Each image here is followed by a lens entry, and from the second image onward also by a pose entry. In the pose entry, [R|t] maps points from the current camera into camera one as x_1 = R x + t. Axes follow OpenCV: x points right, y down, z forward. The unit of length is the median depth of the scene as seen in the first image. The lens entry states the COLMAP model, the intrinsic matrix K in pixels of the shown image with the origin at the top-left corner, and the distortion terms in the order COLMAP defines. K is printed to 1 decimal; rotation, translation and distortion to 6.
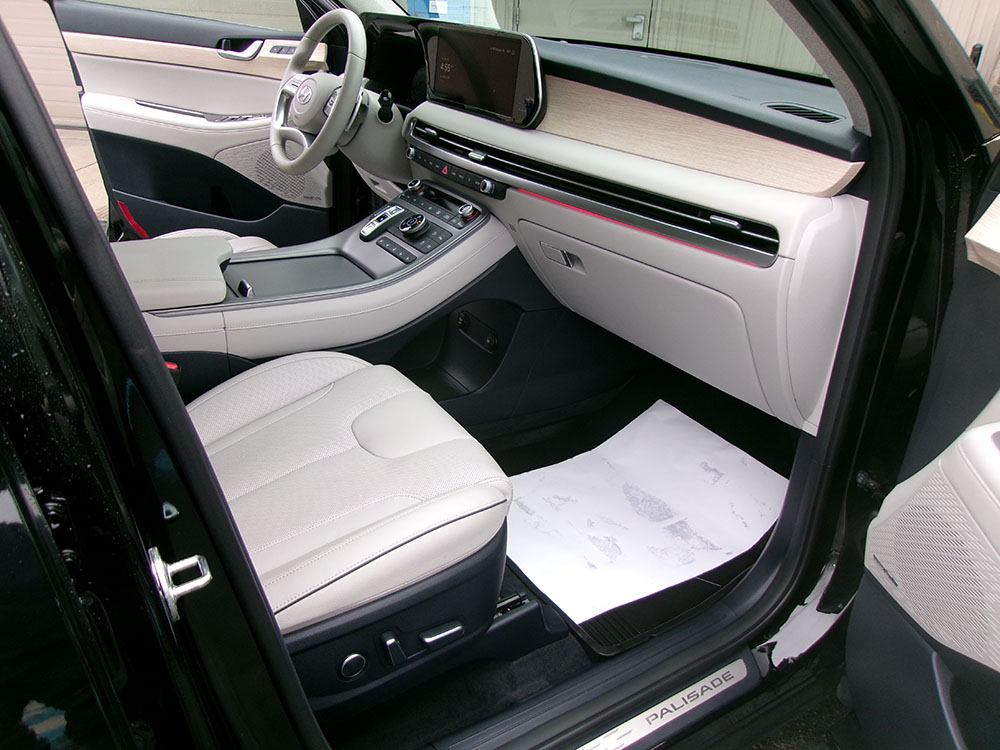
lens RADIAL K [[769.5, 0, 500.0], [0, 769.5, 375.0], [0, 0, 1]] dist [-0.010929, 0.012595]
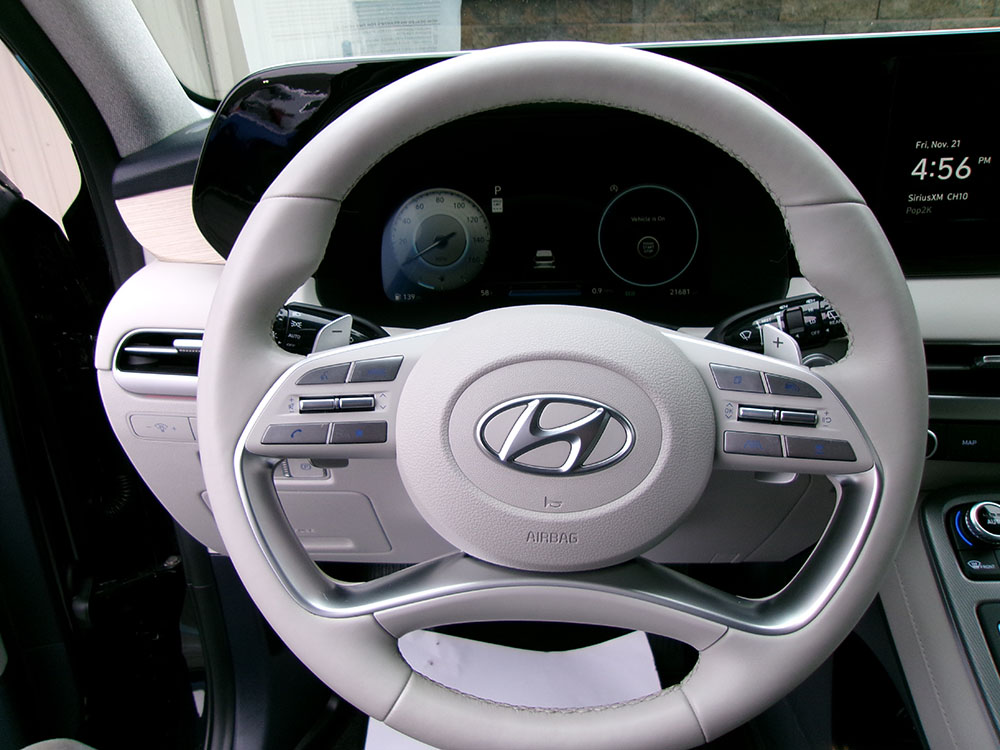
lens RADIAL K [[767.0, 0, 496.7], [0, 767.0, 379.6], [0, 0, 1]] dist [-0.022042, 0.042281]
pose [[0.561172, -0.419416, 0.713566, -0.468851], [0.427866, 0.884981, 0.183681, -0.481635], [-0.708531, 0.202234, 0.676080, 0.970311]]
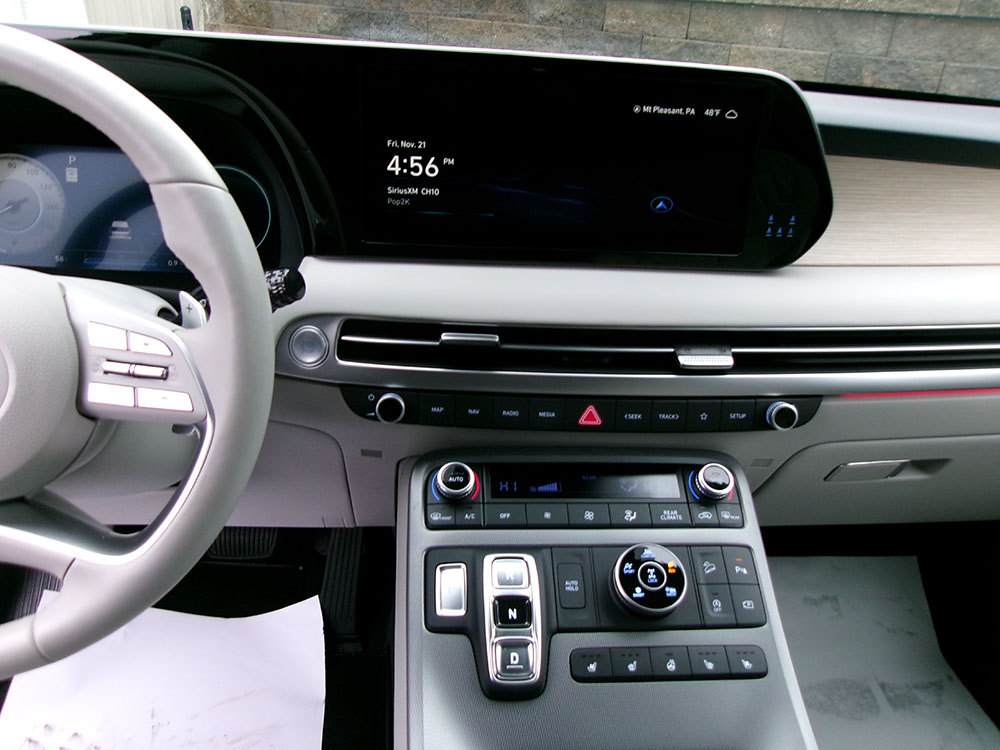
lens RADIAL K [[767.0, 0, 496.7], [0, 767.0, 379.6], [0, 0, 1]] dist [-0.022042, 0.042281]
pose [[0.463542, -0.411322, 0.784821, -0.401866], [0.365385, 0.895646, 0.253597, -0.403193], [-0.807232, 0.169209, 0.565460, 0.807248]]
